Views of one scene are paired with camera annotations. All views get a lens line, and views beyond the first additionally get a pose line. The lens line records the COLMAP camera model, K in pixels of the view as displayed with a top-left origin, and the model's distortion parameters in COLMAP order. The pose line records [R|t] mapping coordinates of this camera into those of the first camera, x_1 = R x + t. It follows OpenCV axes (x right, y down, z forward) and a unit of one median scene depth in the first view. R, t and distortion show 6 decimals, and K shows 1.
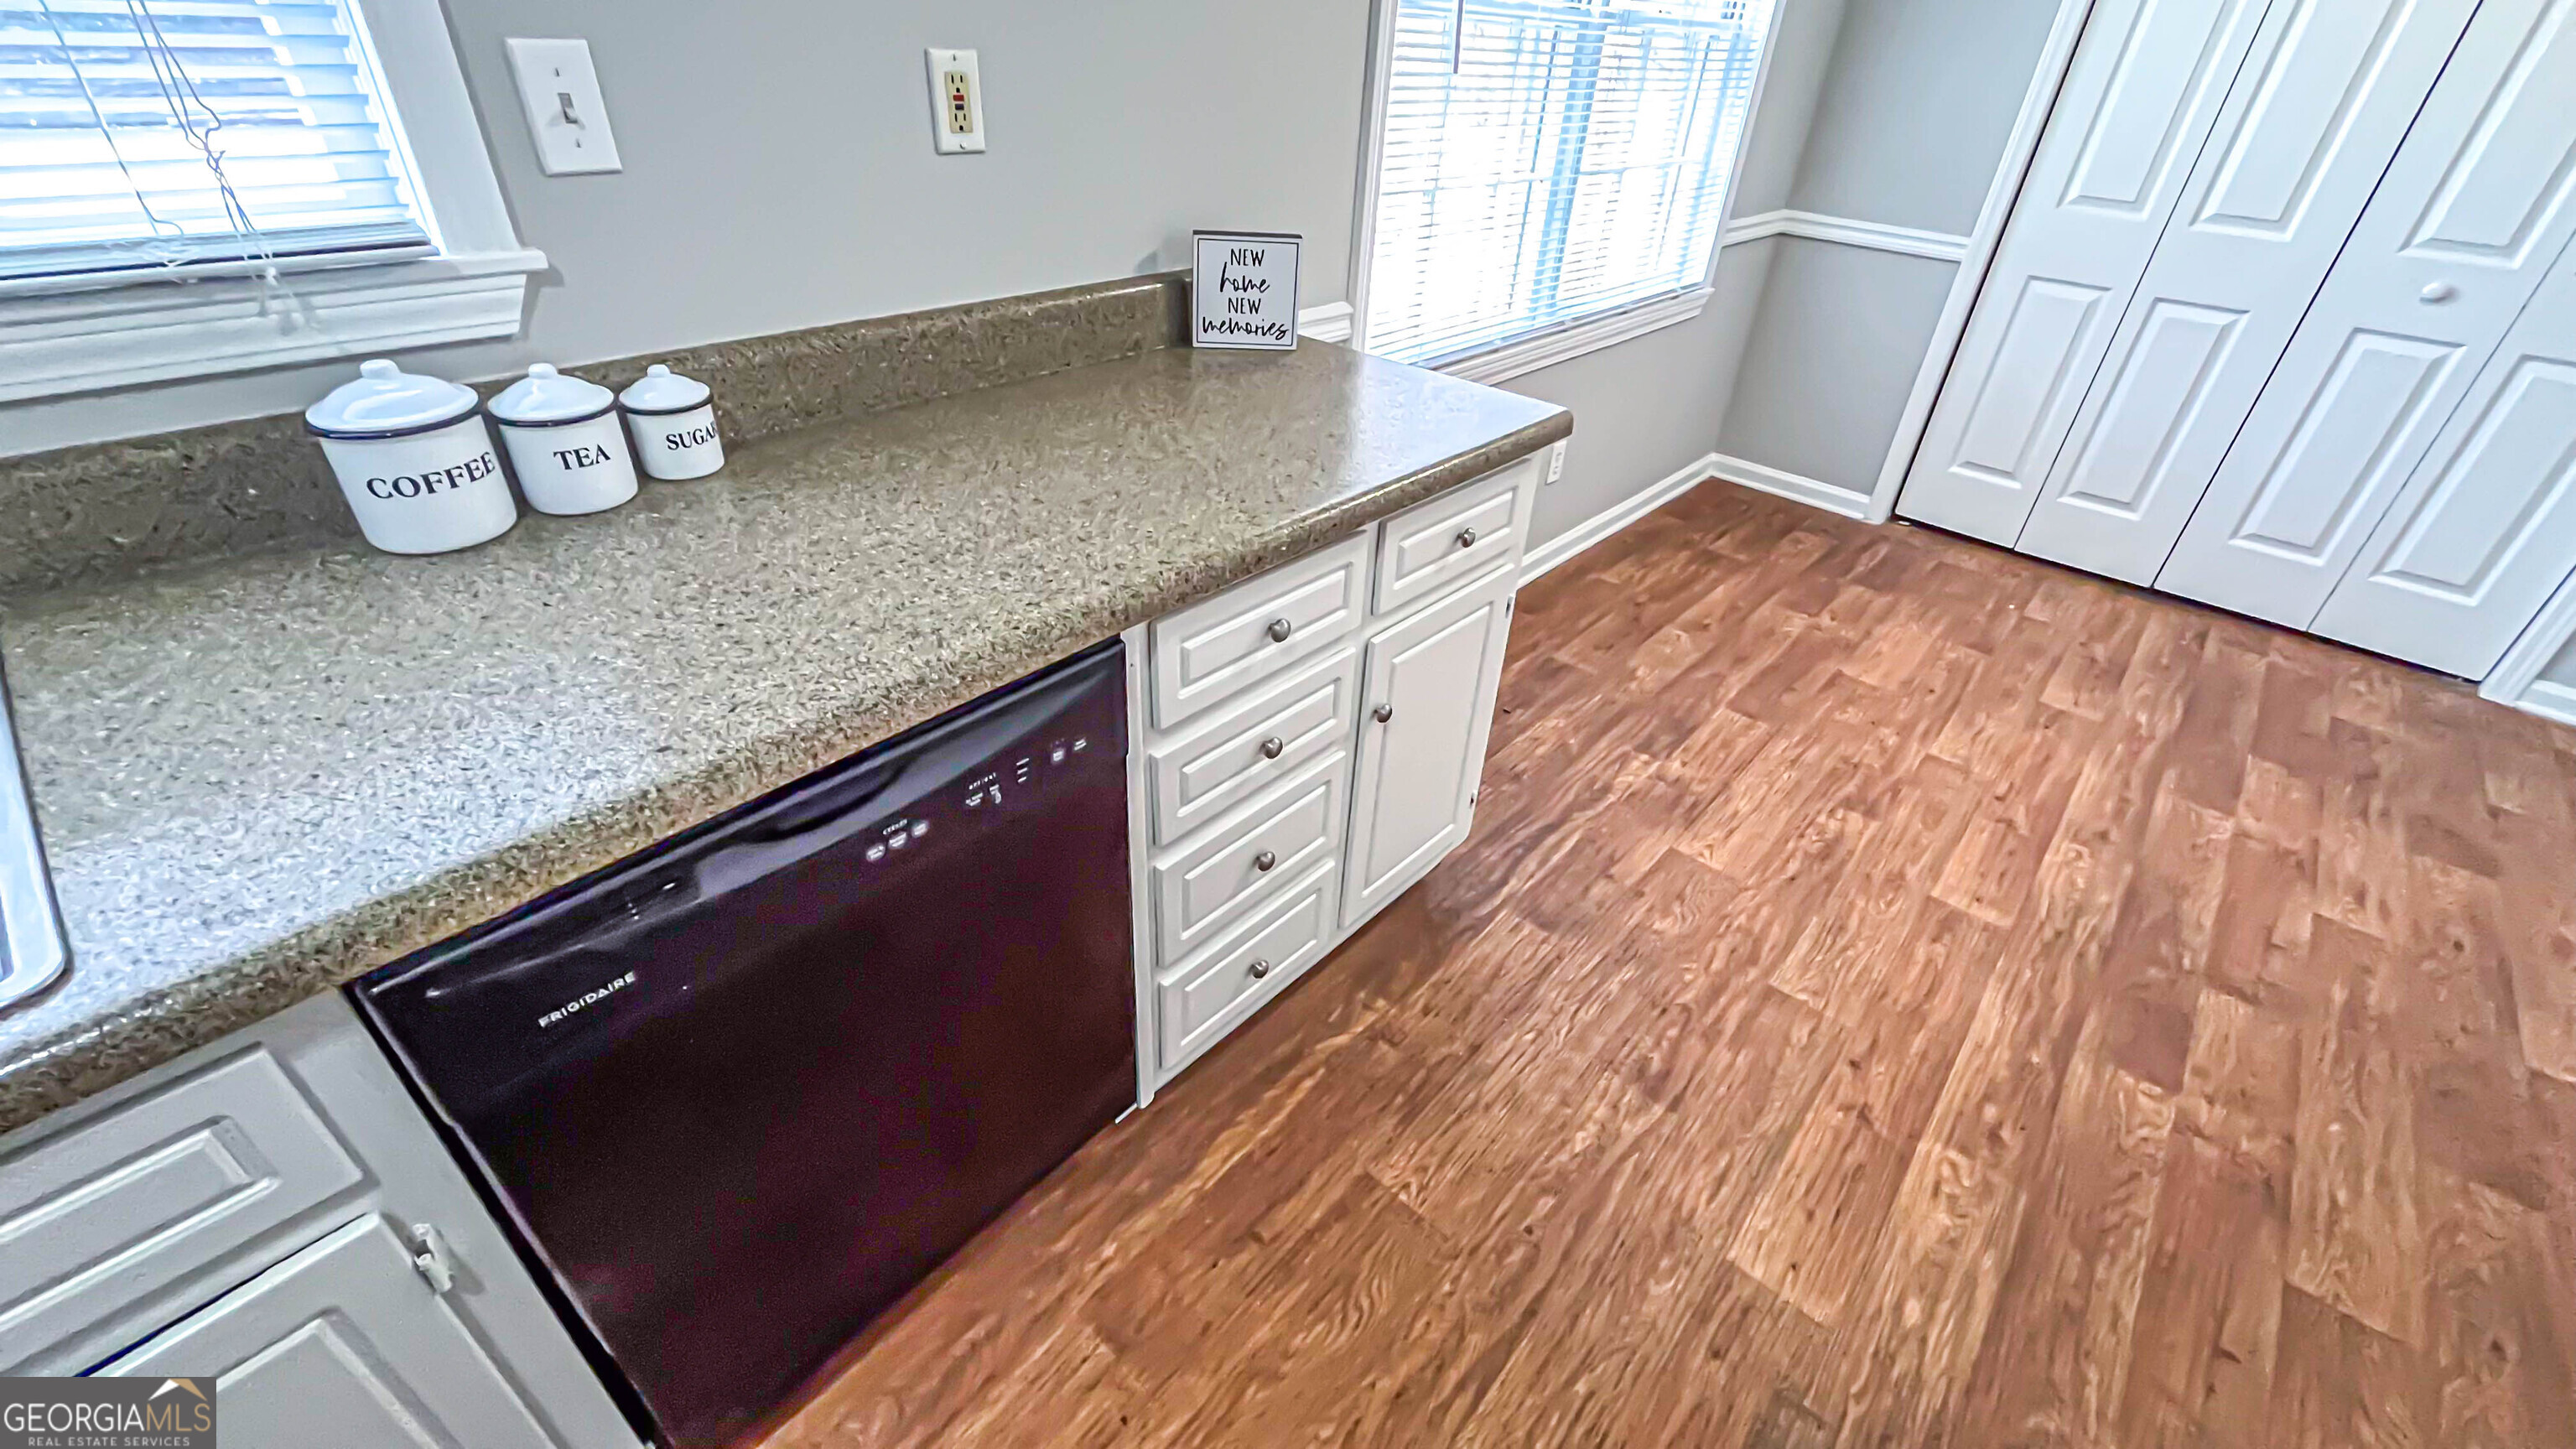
lens RADIAL K [[1045.4, 0, 1282.9], [0, 1045.4, 715.4], [0, 0, 1]] dist [-0.002412, -0.000335]
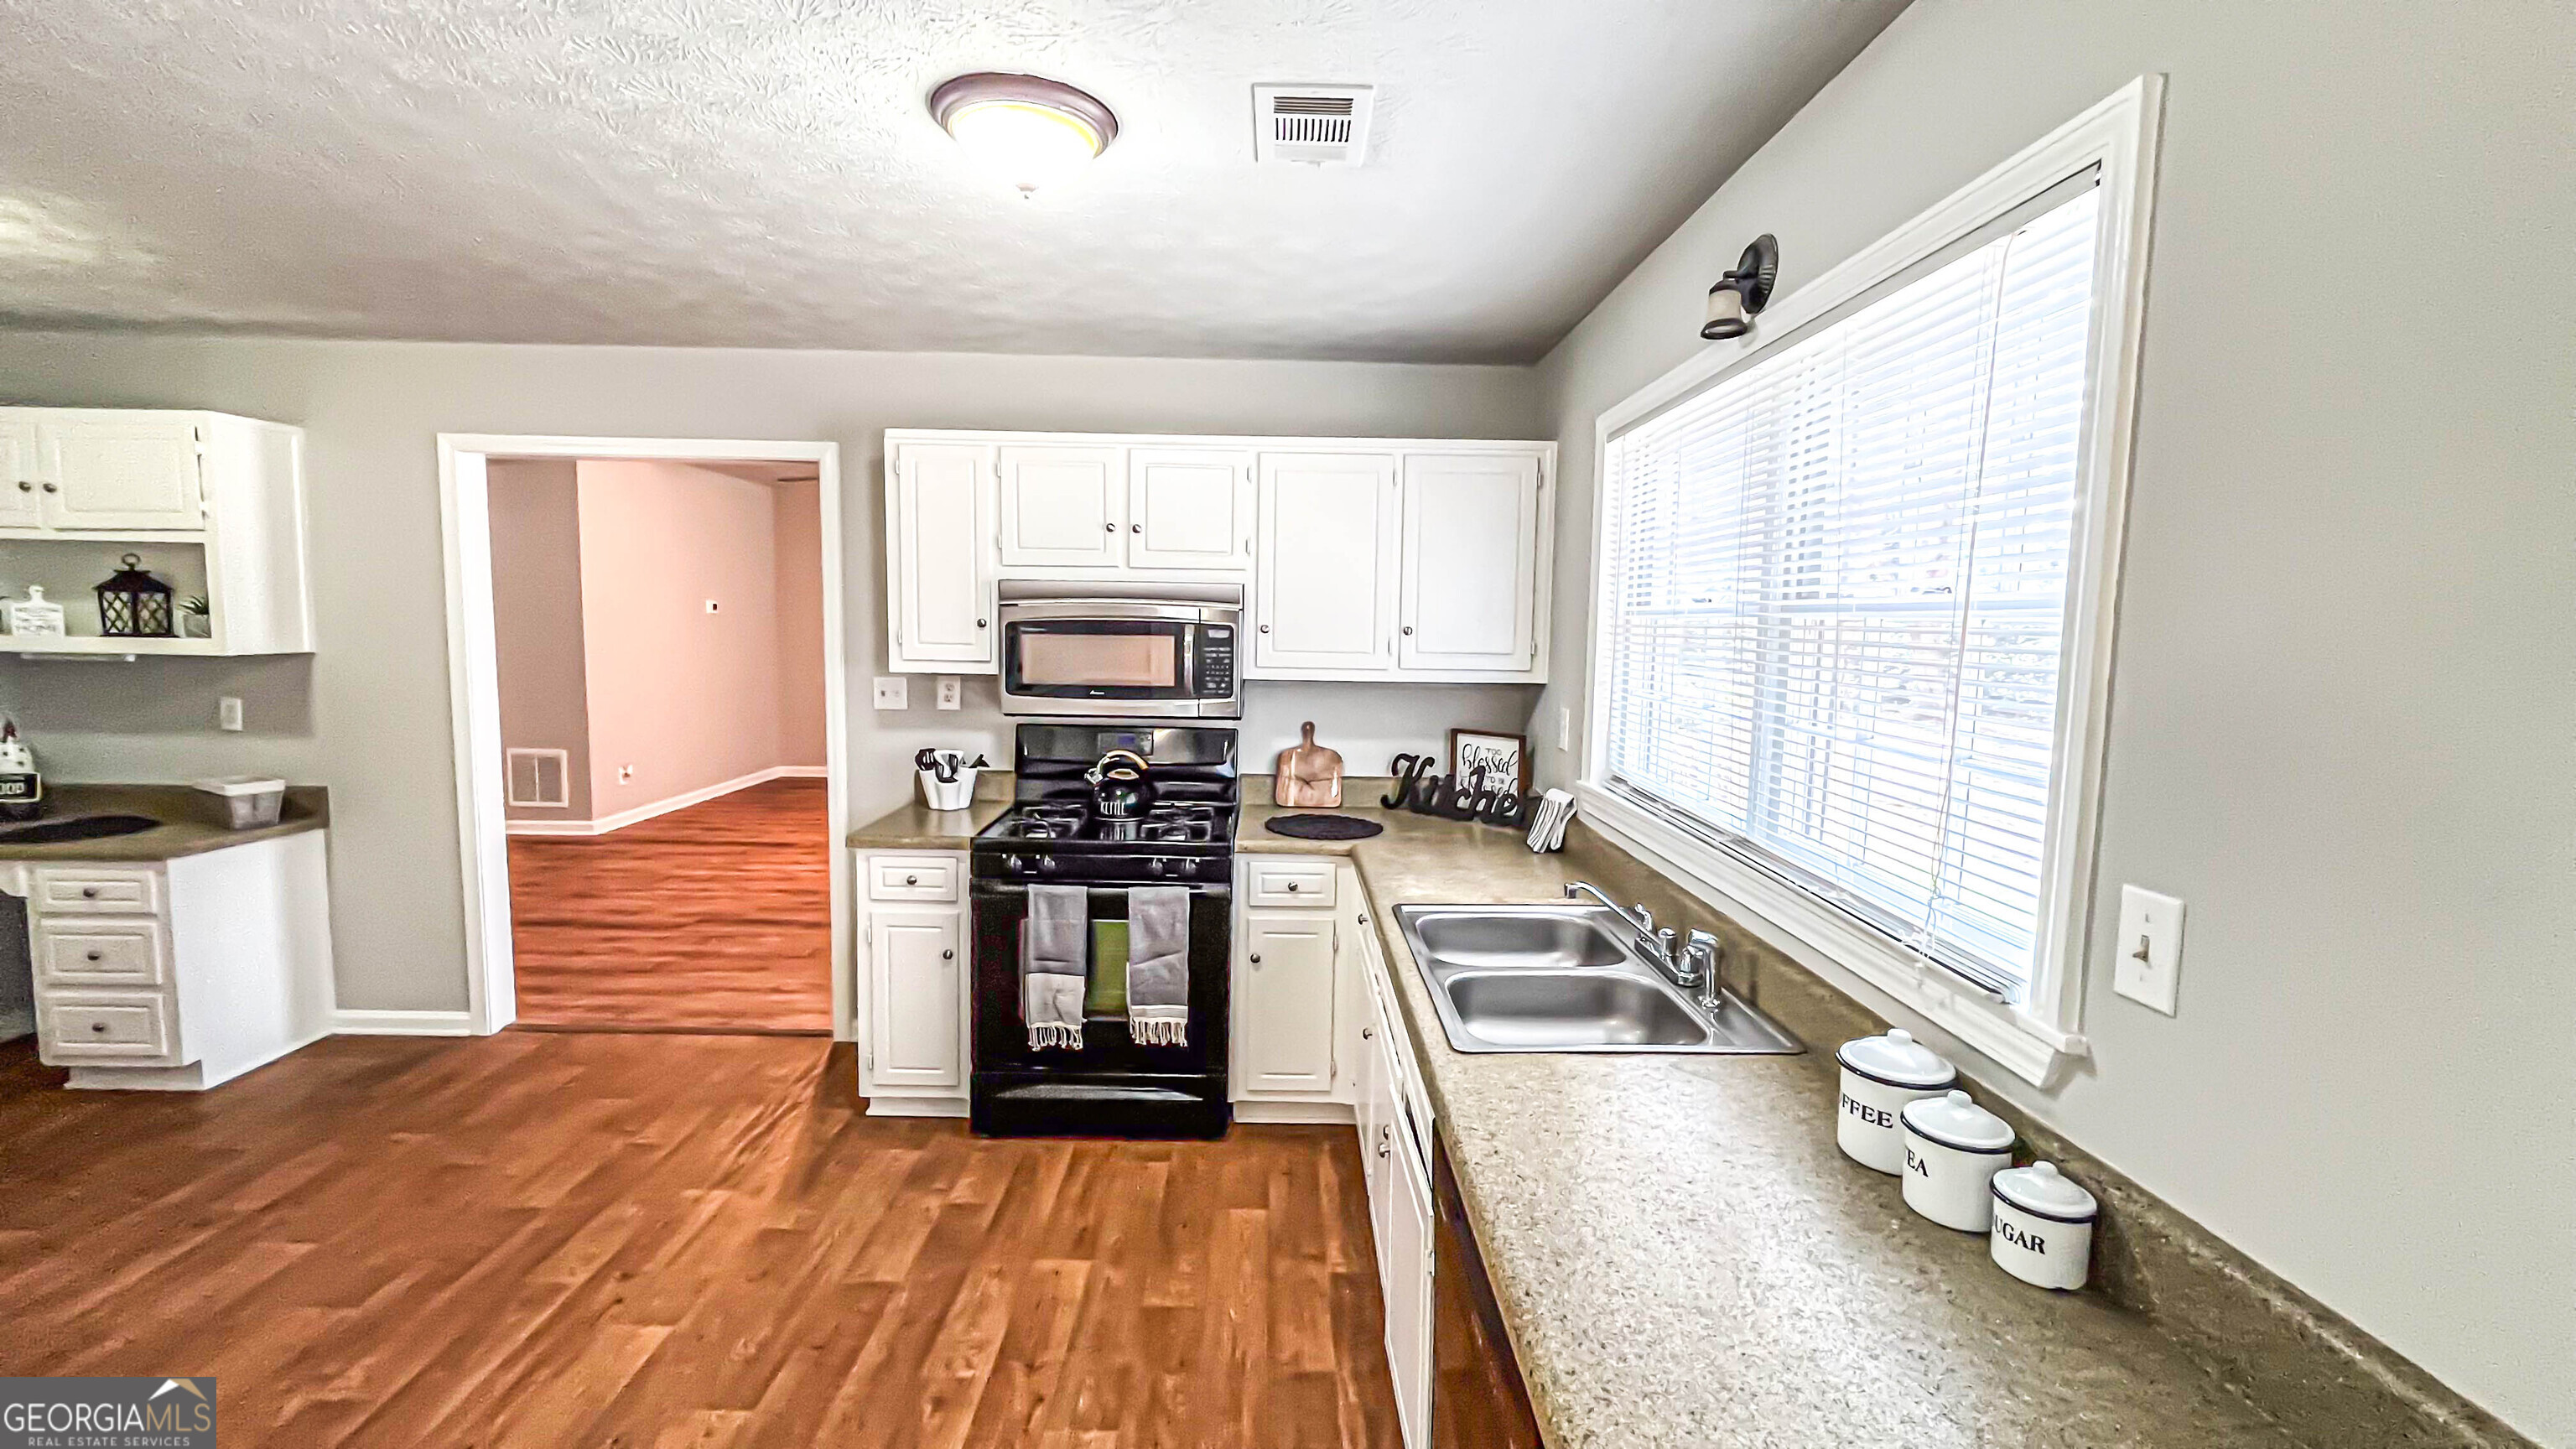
lens RADIAL K [[1045.4, 0, 1283.4], [0, 1045.4, 715.3], [0, 0, 1]] dist [-0.002412, -0.000335]
pose [[-0.732081, -0.001246, -0.681216, 0.385223], [-0.425181, 0.782140, 0.455498, -0.531753], [0.532239, 0.623102, -0.573120, 0.609293]]
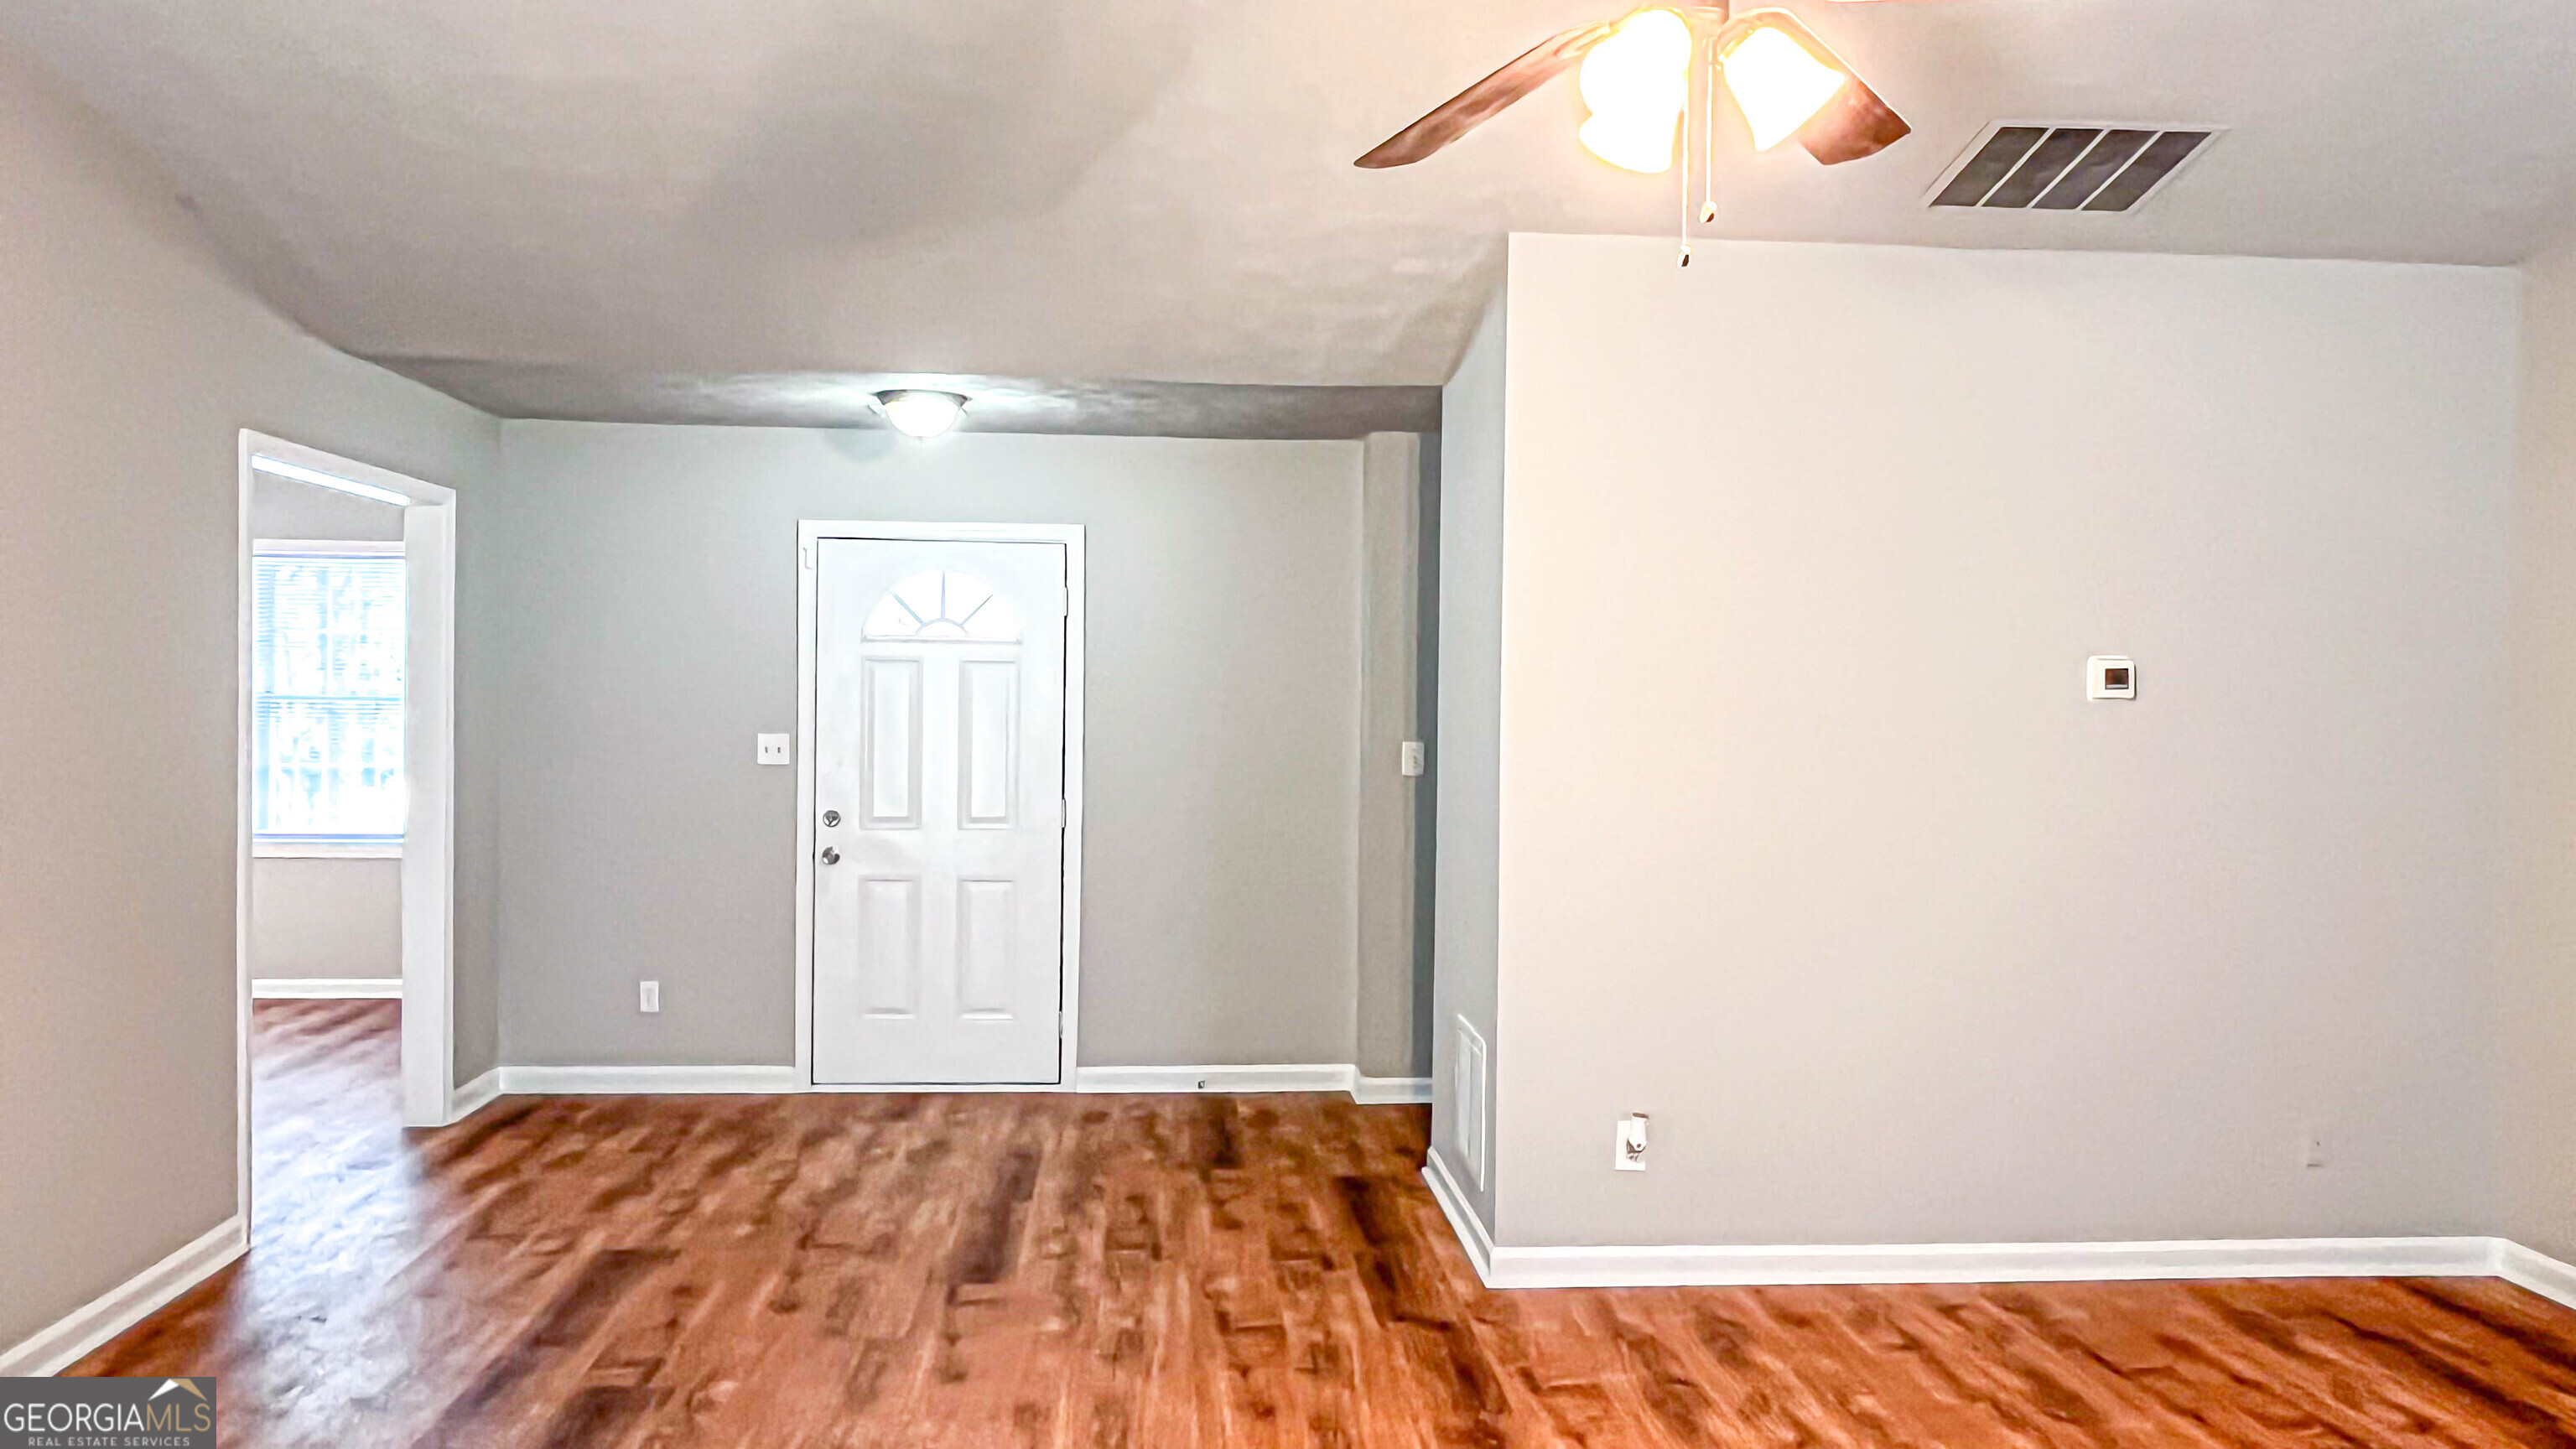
lens RADIAL K [[1703.5, 0, 1275.9], [0, 1703.5, 696.9], [0, 0, 1]] dist [-0.002807, 0.000179]
pose [[-0.724559, -0.067118, 0.685937, -1.929929], [0.343505, 0.827658, 0.443832, 0.977400], [-0.597511, 0.557205, -0.576631, -1.824822]]
